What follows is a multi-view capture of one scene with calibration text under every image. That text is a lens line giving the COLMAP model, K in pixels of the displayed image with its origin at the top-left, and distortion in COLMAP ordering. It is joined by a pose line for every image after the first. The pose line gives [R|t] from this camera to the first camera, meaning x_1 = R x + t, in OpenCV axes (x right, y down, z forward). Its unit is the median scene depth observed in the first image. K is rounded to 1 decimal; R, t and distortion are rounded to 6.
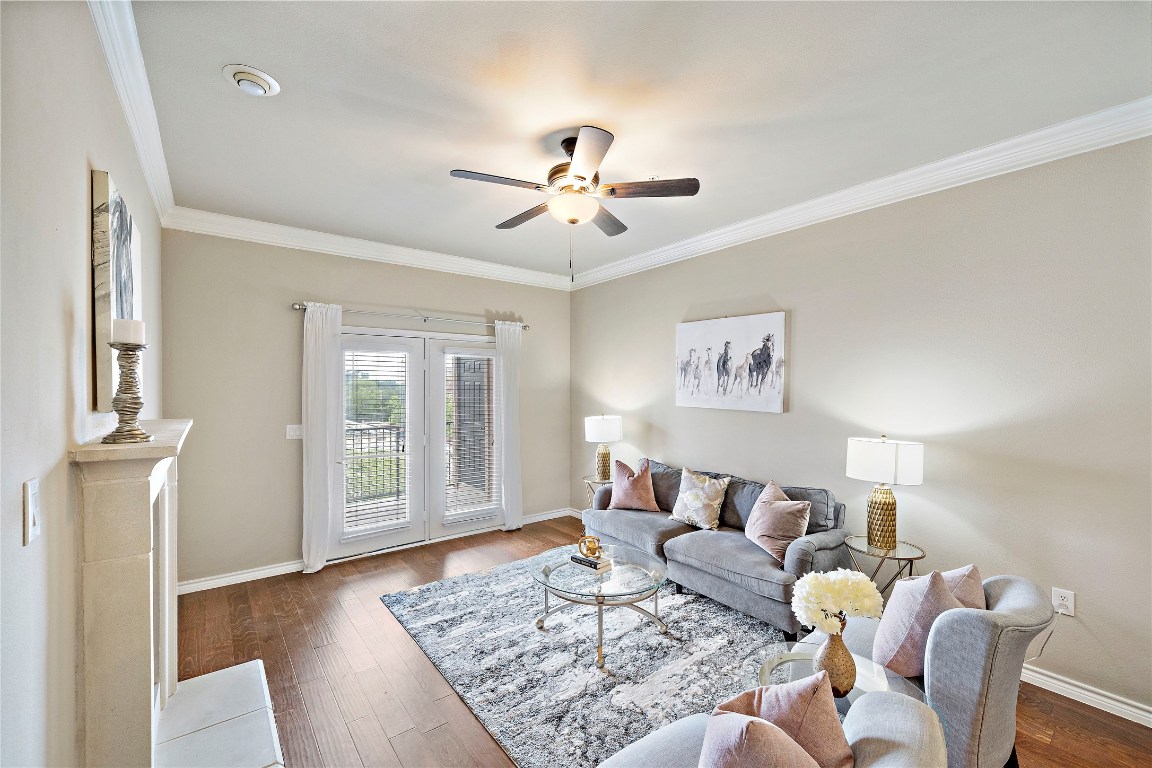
lens RADIAL K [[473.8, 0, 576.0], [0, 473.8, 384.0], [0, 0, 1]] dist [0.023642, 0.000054]
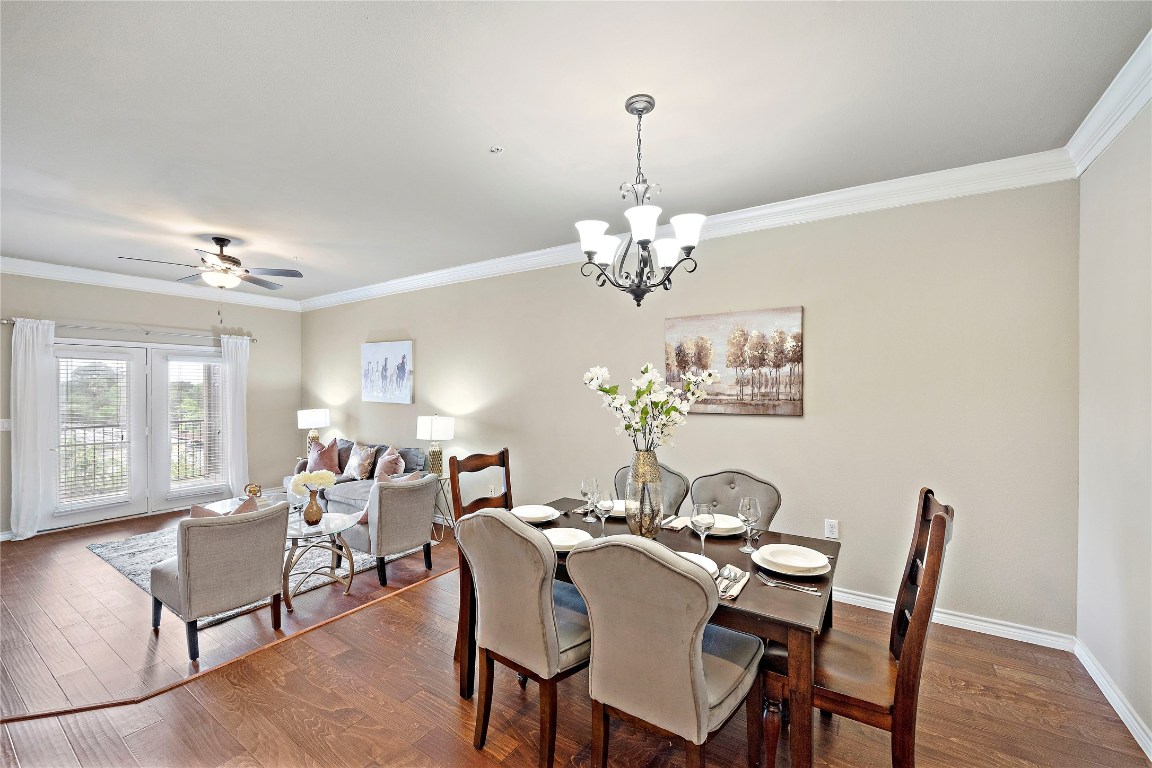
lens RADIAL K [[459.4, 0, 576.0], [0, 459.4, 384.0], [0, 0, 1]] dist [-0.000588, 0.000024]
pose [[0.944049, 0.002693, 0.329795, 0.393529], [-0.001927, 0.999995, -0.002649, -0.002503], [-0.329800, 0.001865, 0.944049, -0.567367]]
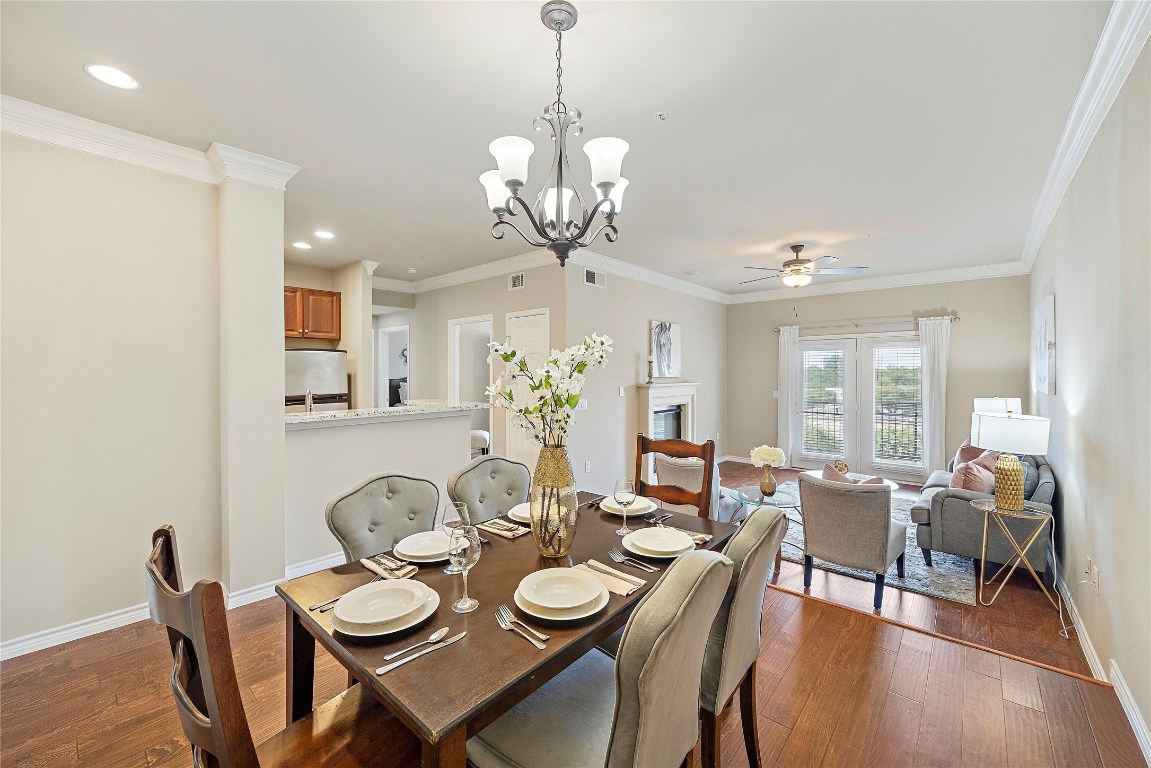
lens RADIAL K [[473.4, 0, 575.5], [0, 473.4, 384.0], [0, 0, 1]] dist [0.023642, 0.000054]
pose [[0.200986, 0.027076, -0.979220, 1.122027], [0.006150, 0.999563, 0.028901, -0.001702], [0.979575, -0.011831, 0.200731, -0.188262]]
